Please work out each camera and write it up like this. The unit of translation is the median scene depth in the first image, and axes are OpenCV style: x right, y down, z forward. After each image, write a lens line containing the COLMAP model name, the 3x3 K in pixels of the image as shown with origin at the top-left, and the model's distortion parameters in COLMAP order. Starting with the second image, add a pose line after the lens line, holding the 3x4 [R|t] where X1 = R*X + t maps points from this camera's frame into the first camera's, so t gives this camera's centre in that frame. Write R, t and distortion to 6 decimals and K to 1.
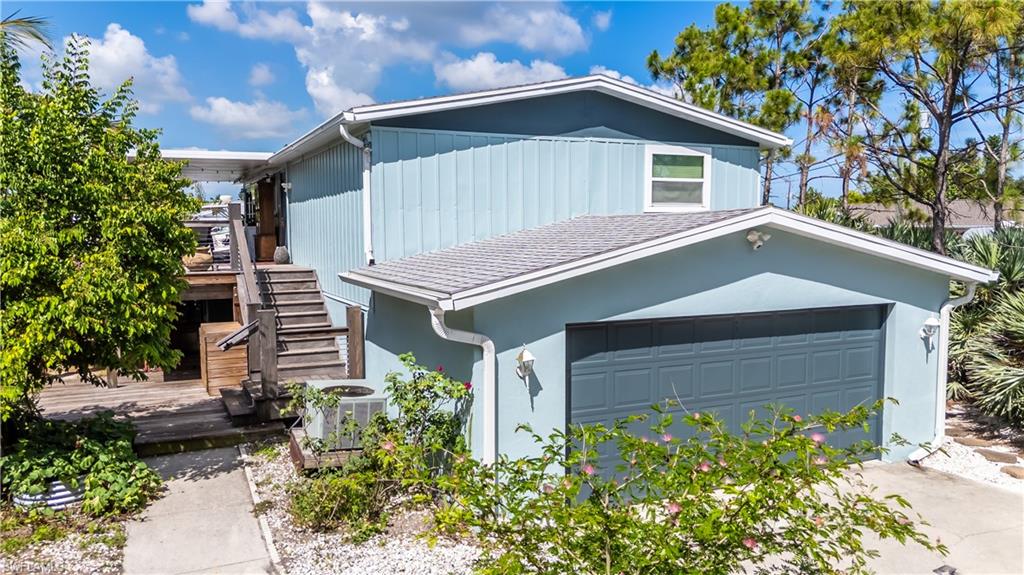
lens RADIAL K [[762.4, 0, 511.8], [0, 762.4, 287.3], [0, 0, 1]] dist [0.011128, 0.002912]
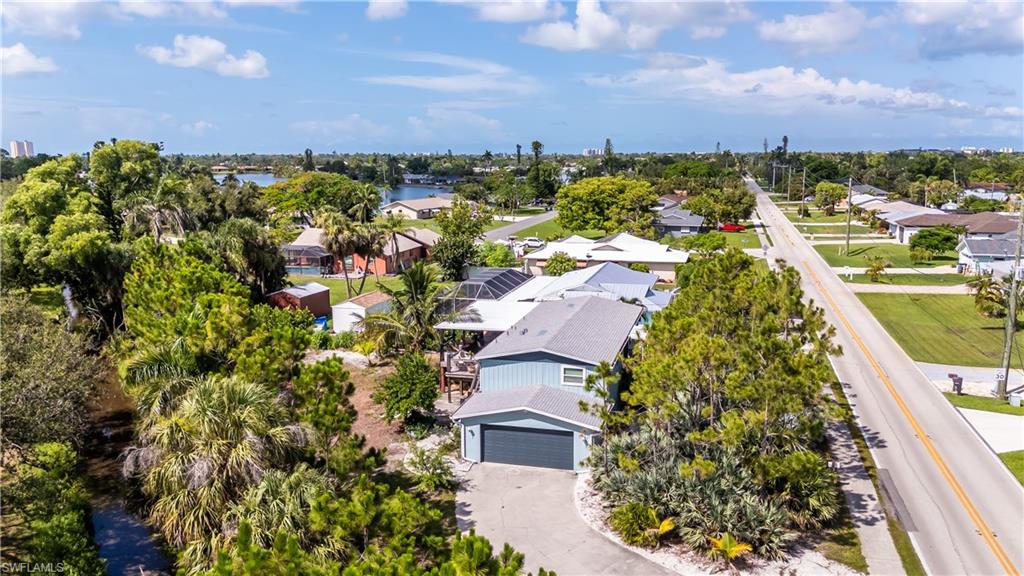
lens RADIAL K [[762.4, 0, 511.1], [0, 762.4, 288.3], [0, 0, 1]] dist [0.011128, 0.002912]
pose [[0.761426, 0.106365, -0.639466, 2.627963], [-0.041462, 0.992418, 0.115703, -1.119734], [0.646925, -0.061586, 0.760063, -2.066057]]
